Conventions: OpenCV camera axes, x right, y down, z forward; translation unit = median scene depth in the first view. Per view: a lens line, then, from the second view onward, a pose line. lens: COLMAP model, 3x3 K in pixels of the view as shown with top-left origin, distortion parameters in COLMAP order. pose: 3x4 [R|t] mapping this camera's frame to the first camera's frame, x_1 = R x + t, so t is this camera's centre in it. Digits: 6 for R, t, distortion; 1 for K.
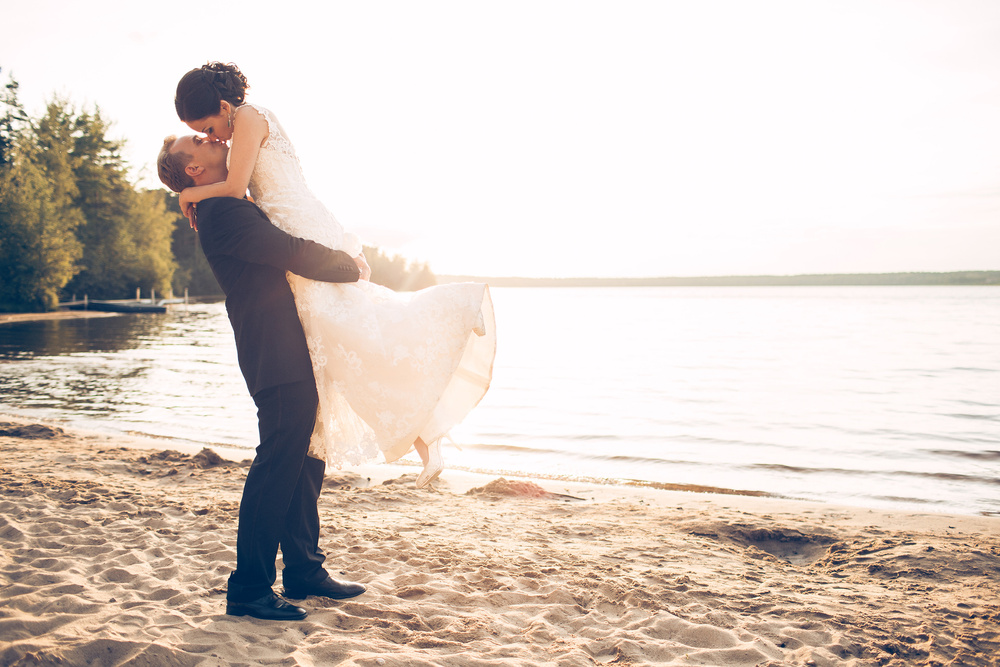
lens RADIAL K [[1009.9, 0, 491.8], [0, 1009.9, 329.4], [0, 0, 1]] dist [-0.035709, 0.000000]
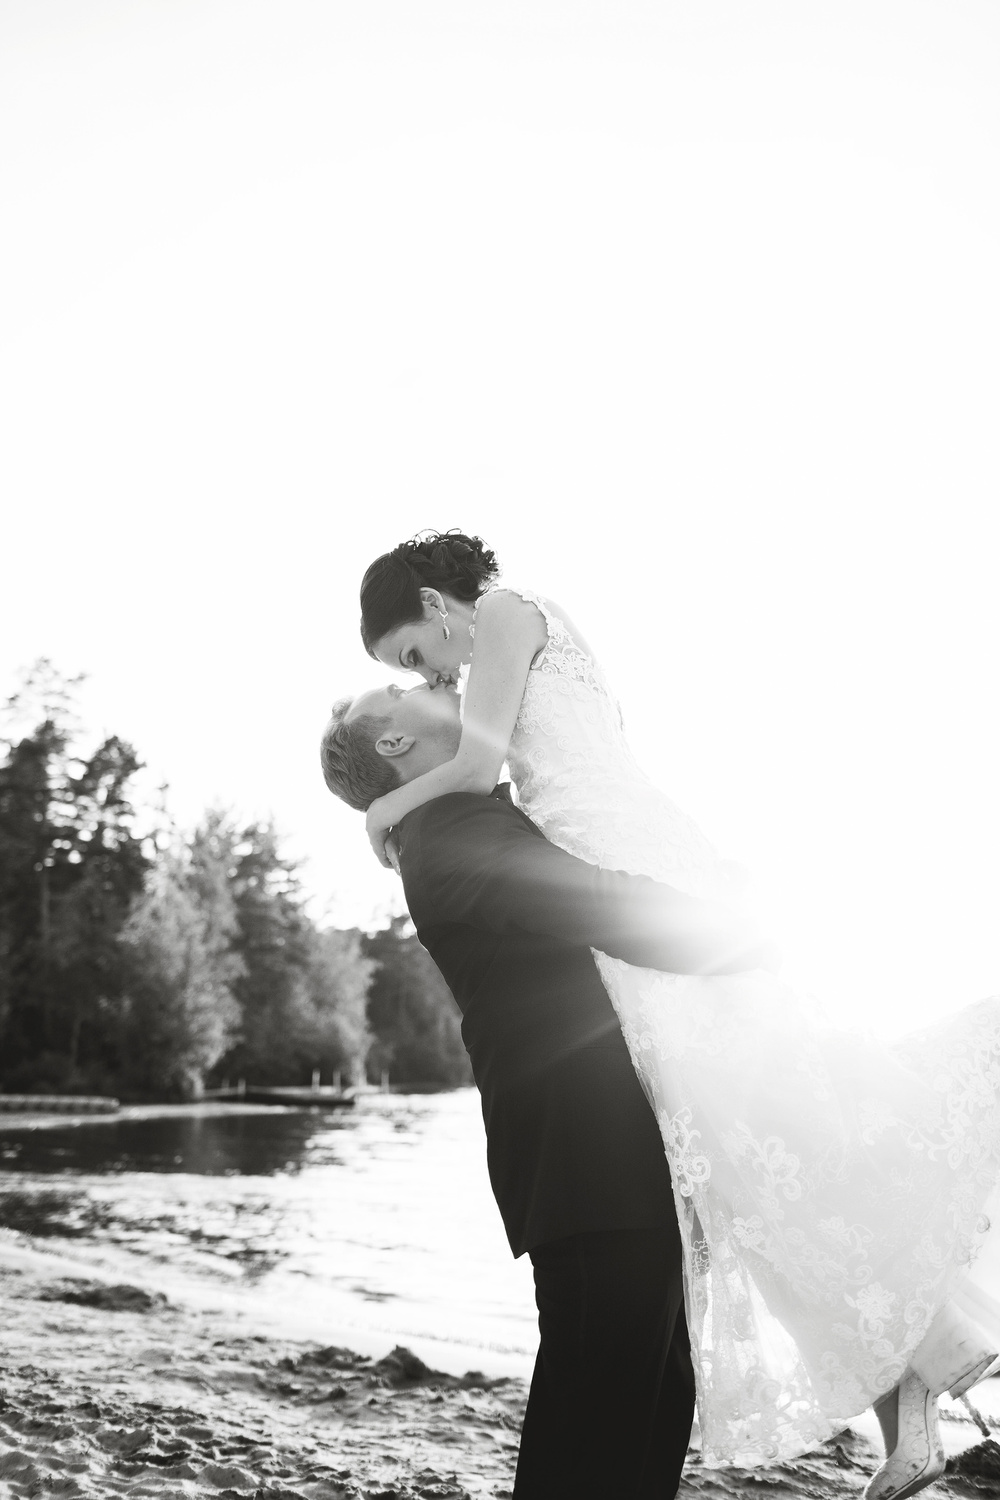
lens RADIAL K [[1514.9, 0, 504.0], [0, 1514.9, 780.5], [0, 0, 1]] dist [-0.035709, 0.000000]
pose [[0.976307, -0.035861, -0.213399, -0.058554], [-0.014417, 0.973201, -0.229505, 0.009111], [0.215910, 0.227144, 0.949625, 0.222350]]
